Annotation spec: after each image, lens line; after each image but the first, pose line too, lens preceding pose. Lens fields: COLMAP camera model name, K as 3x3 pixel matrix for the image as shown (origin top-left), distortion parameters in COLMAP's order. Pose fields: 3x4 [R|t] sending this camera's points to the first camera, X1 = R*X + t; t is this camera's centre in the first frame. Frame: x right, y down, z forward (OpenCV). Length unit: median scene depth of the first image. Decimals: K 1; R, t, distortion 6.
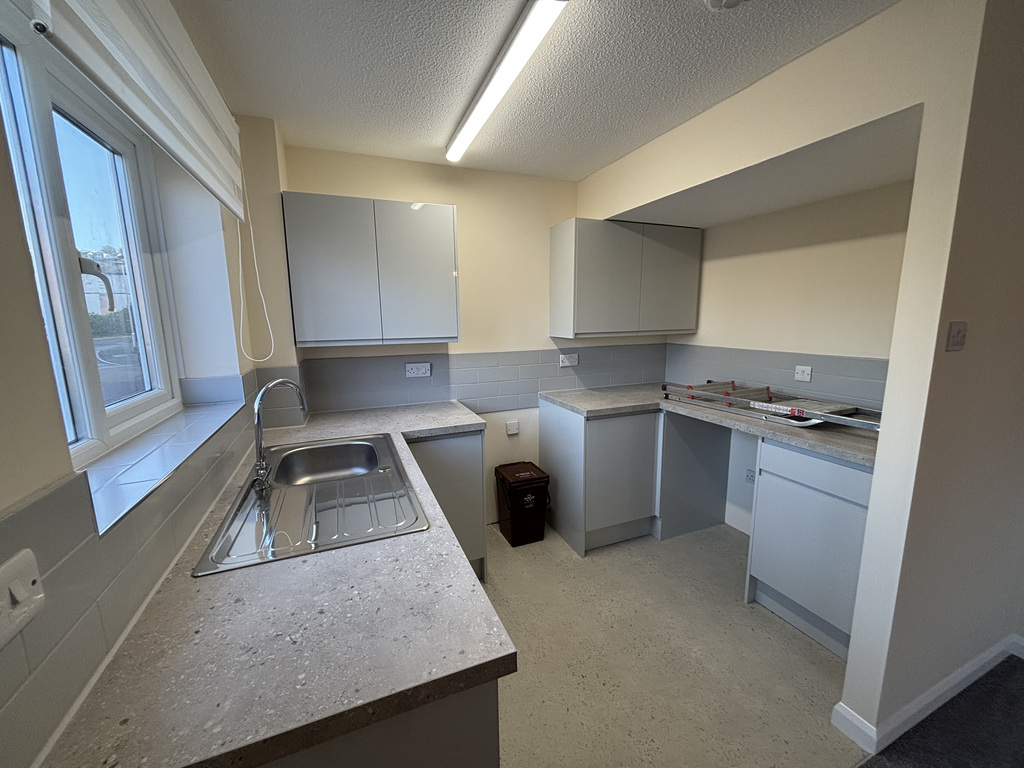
lens RADIAL K [[408.8, 0, 512.0], [0, 408.8, 384.0], [0, 0, 1]] dist [0.000323, -0.000036]
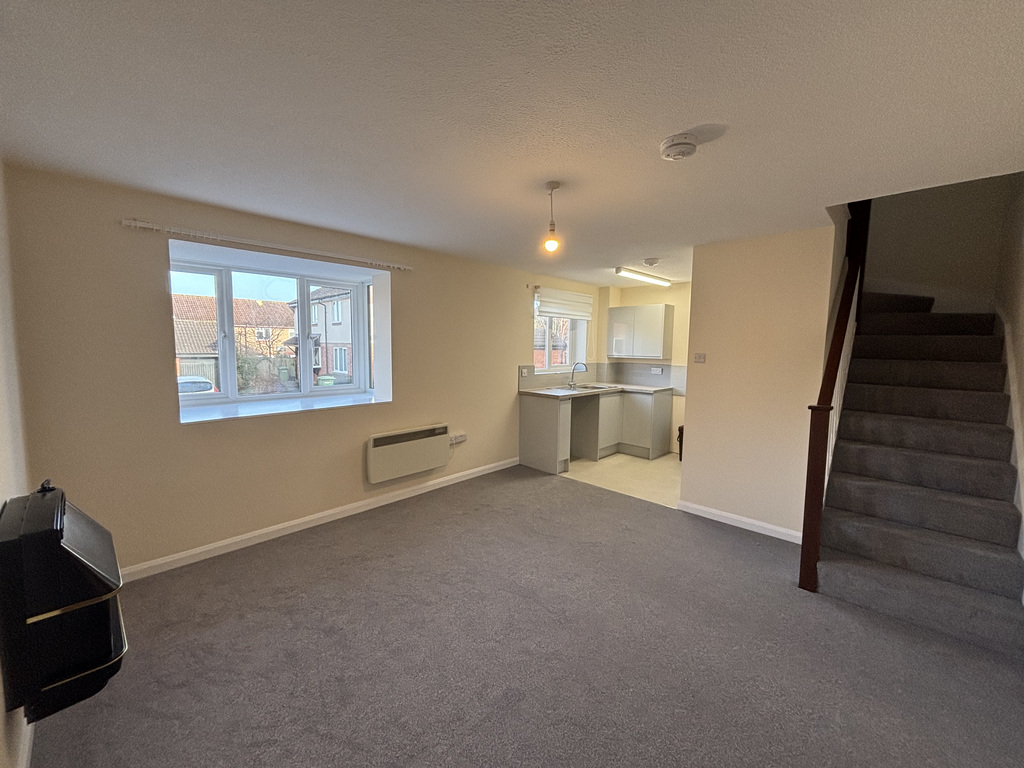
lens RADIAL K [[408.8, 0, 512.0], [0, 408.8, 384.0], [0, 0, 1]] dist [0.000323, -0.000036]
pose [[0.402381, 0.094757, -0.910555, 1.873778], [-0.157112, 0.987020, 0.033285, 0.111727], [0.901890, 0.129666, 0.412045, -0.849355]]
